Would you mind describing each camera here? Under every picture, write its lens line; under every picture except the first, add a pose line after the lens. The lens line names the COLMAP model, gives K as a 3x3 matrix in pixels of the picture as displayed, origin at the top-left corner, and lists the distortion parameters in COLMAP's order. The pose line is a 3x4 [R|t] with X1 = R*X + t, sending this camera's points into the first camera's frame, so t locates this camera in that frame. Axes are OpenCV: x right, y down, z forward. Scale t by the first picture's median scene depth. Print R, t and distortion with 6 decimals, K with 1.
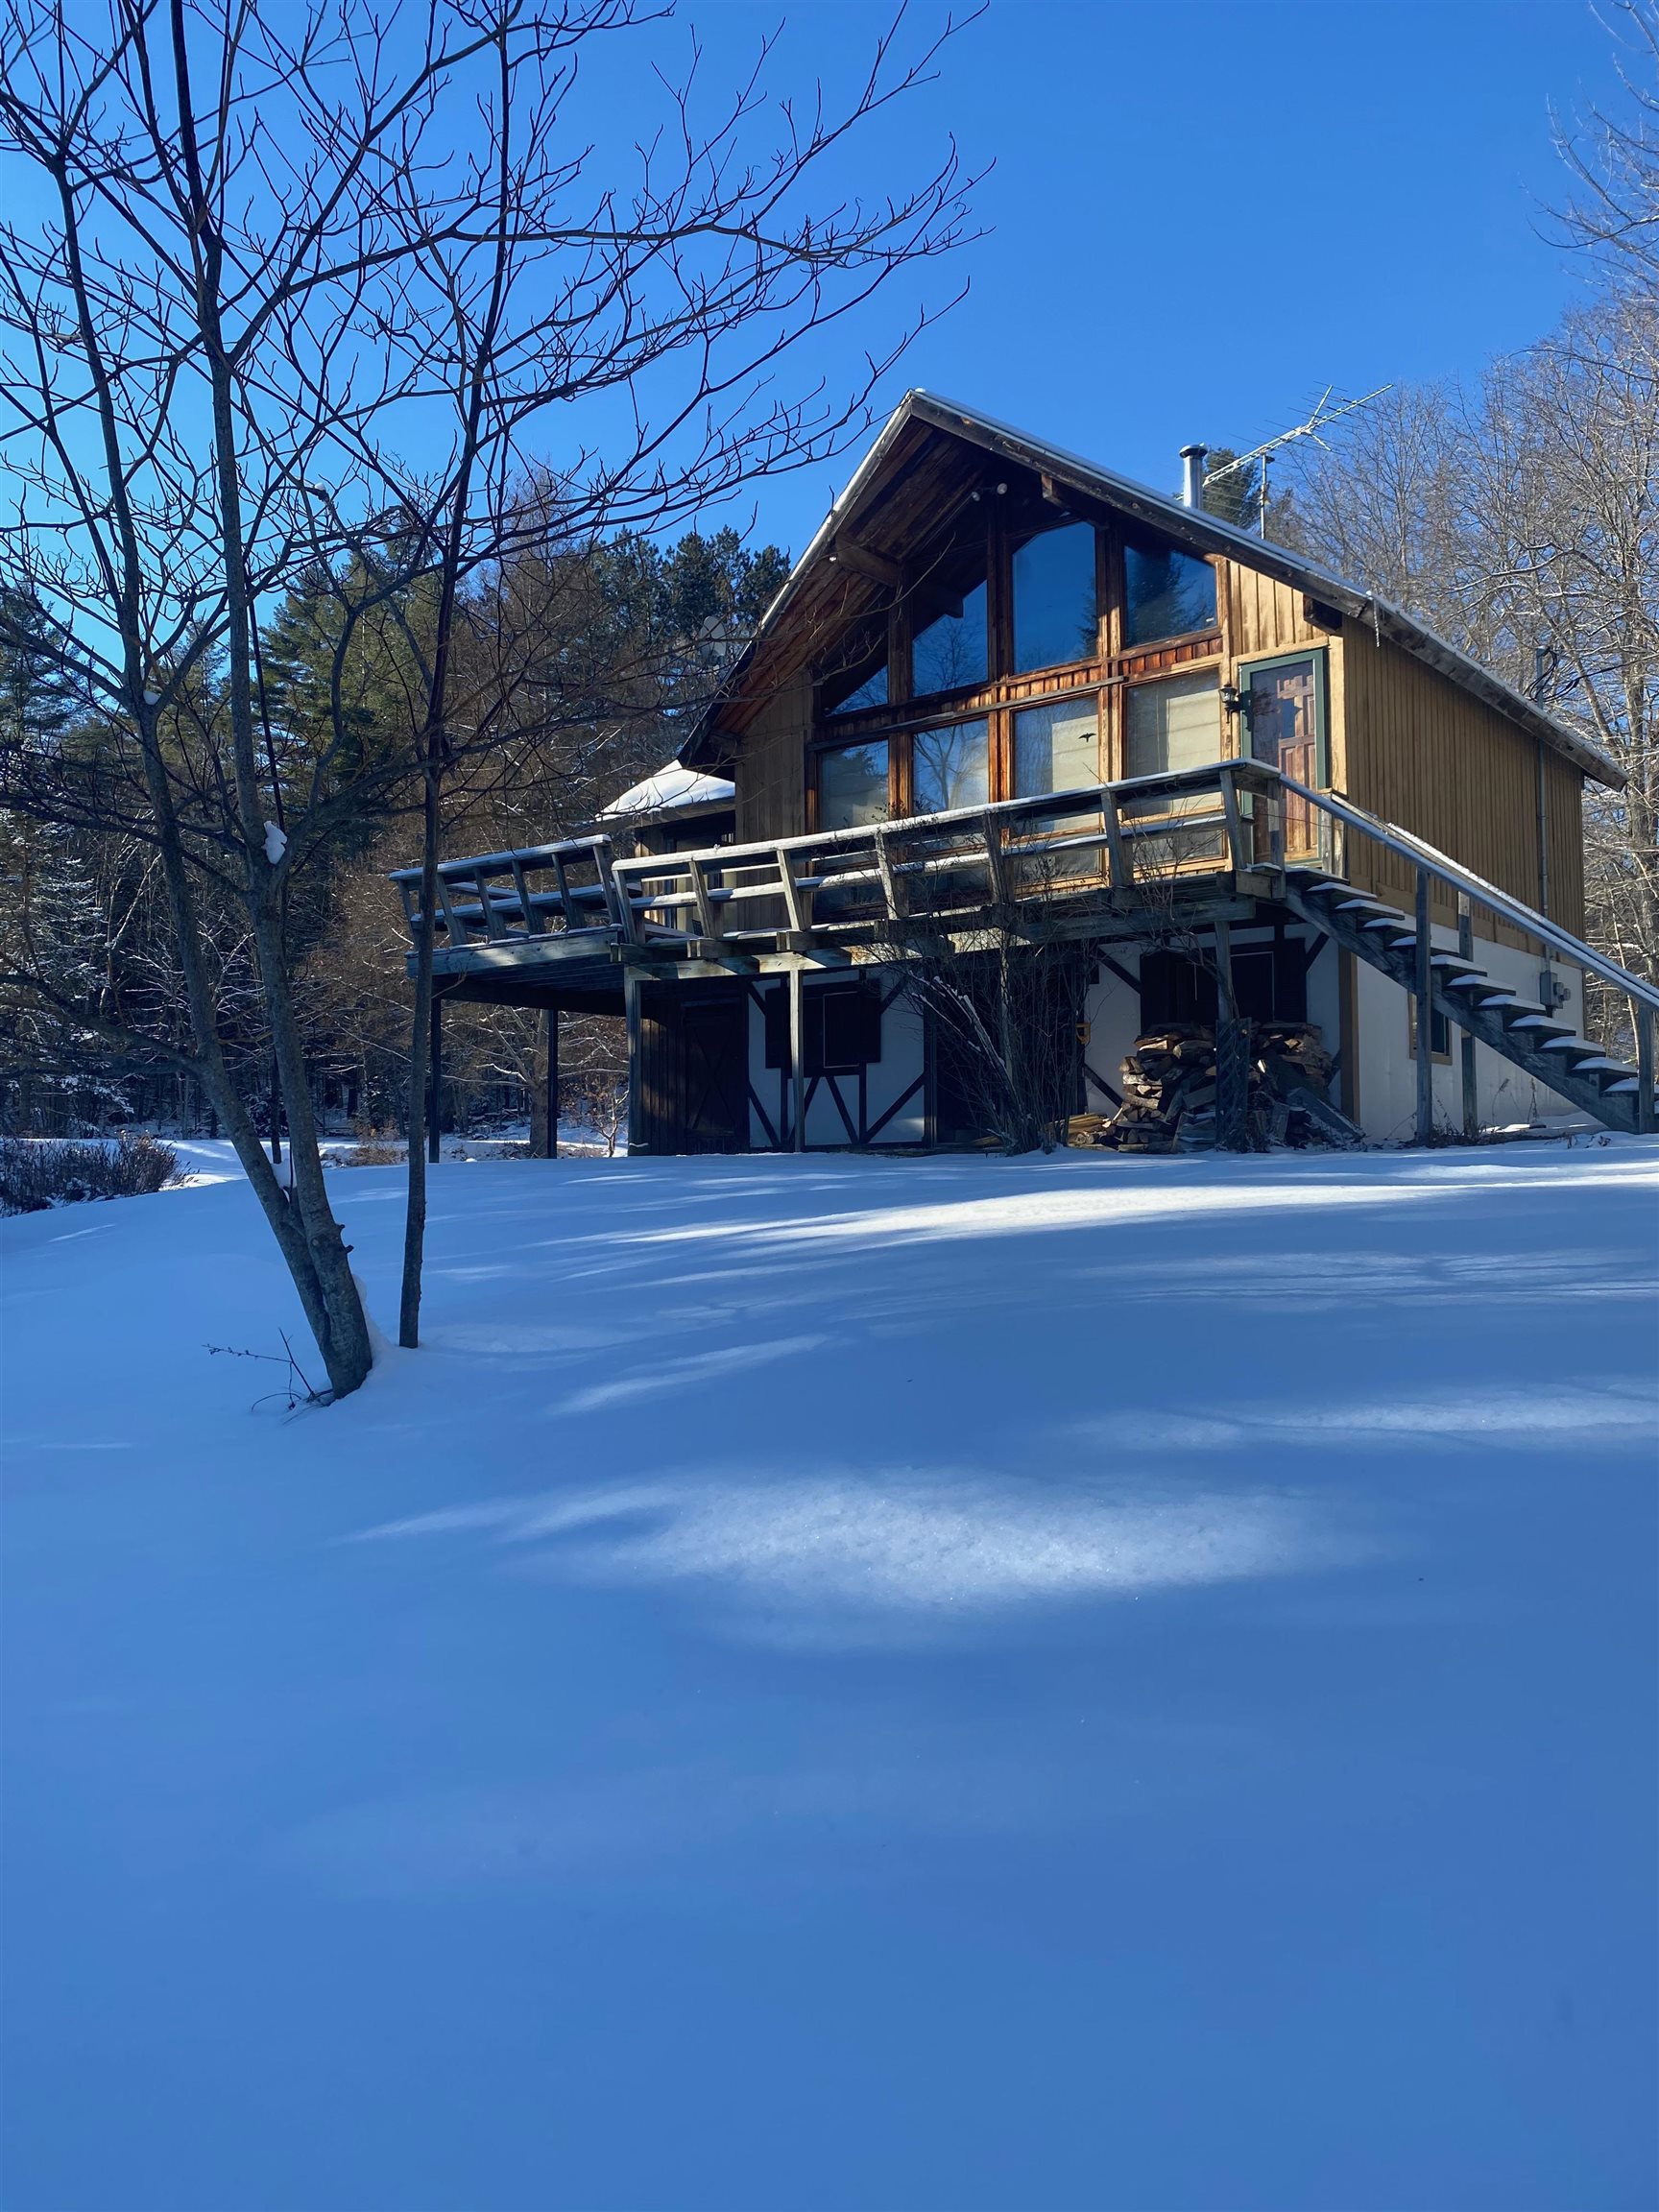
lens RADIAL K [[1732.9, 0, 833.5], [0, 1732.9, 1144.4], [0, 0, 1]] dist [-0.008465, 0.001397]
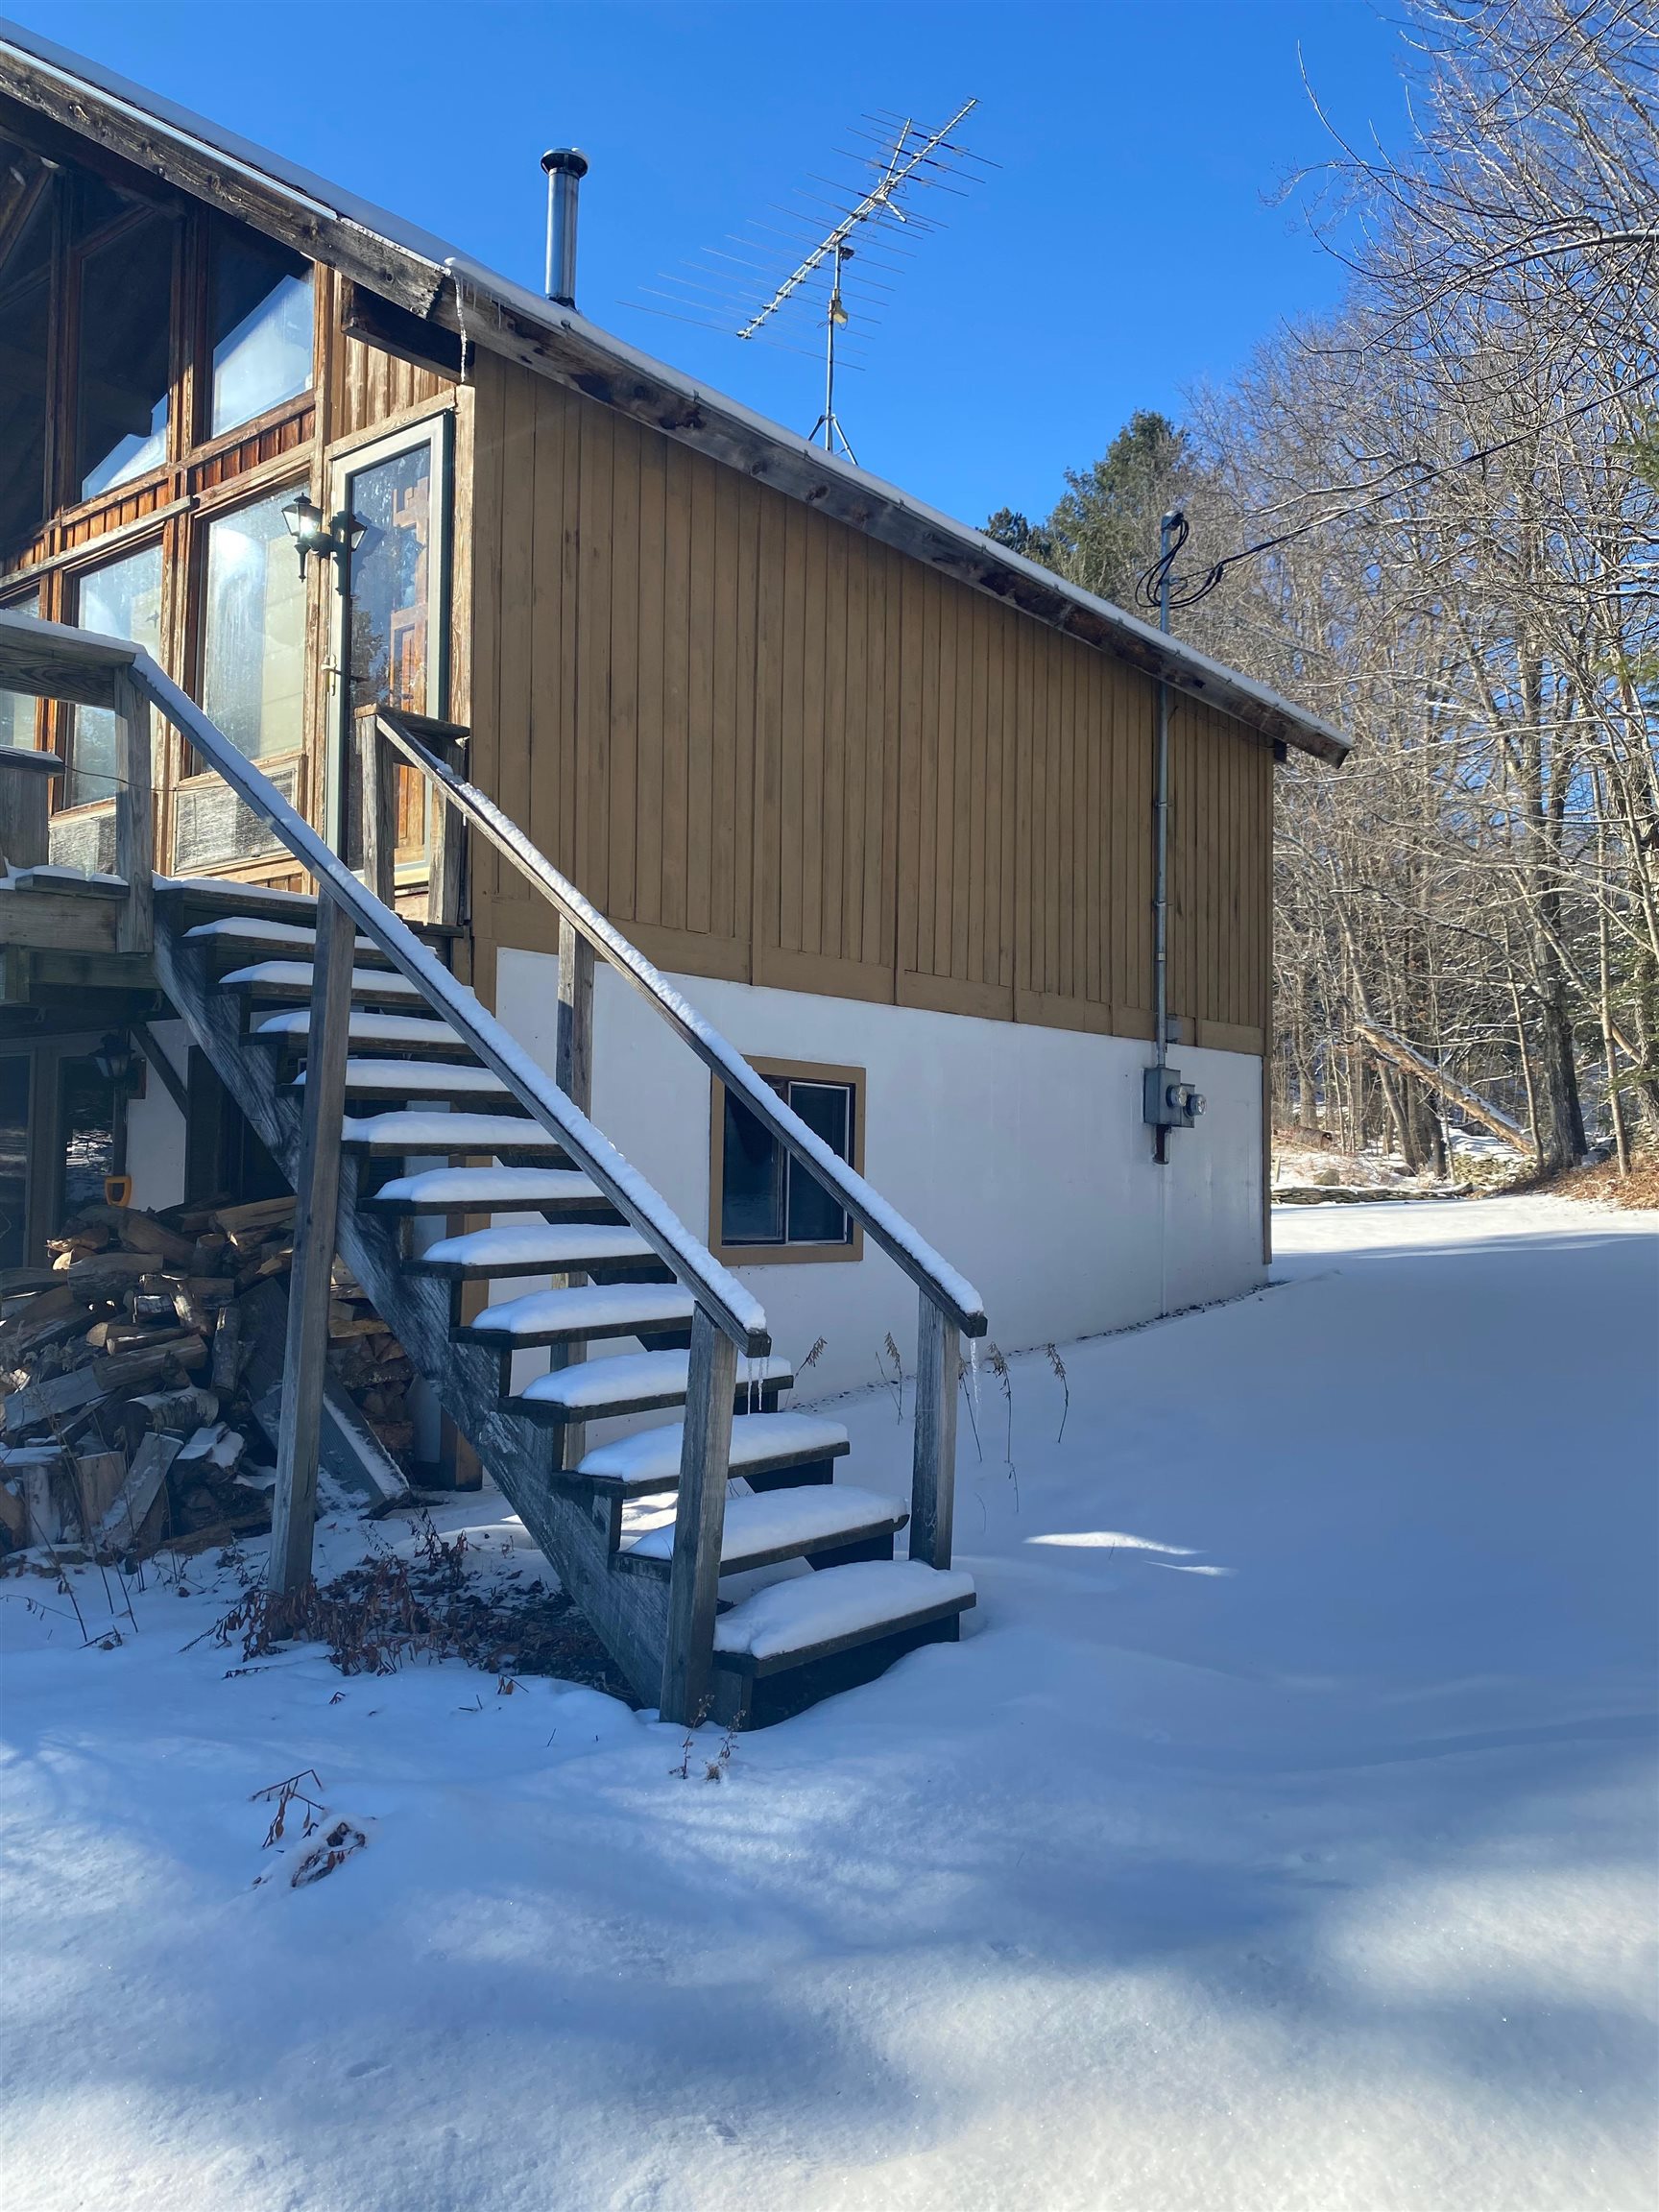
lens RADIAL K [[1732.9, 0, 833.5], [0, 1732.9, 1144.4], [0, 0, 1]] dist [-0.008465, 0.001397]
pose [[0.999716, 0.023604, -0.003387, 0.376732], [-0.023607, 0.999721, -0.000723, -0.087086], [0.003369, 0.000802, 0.999994, 0.509897]]
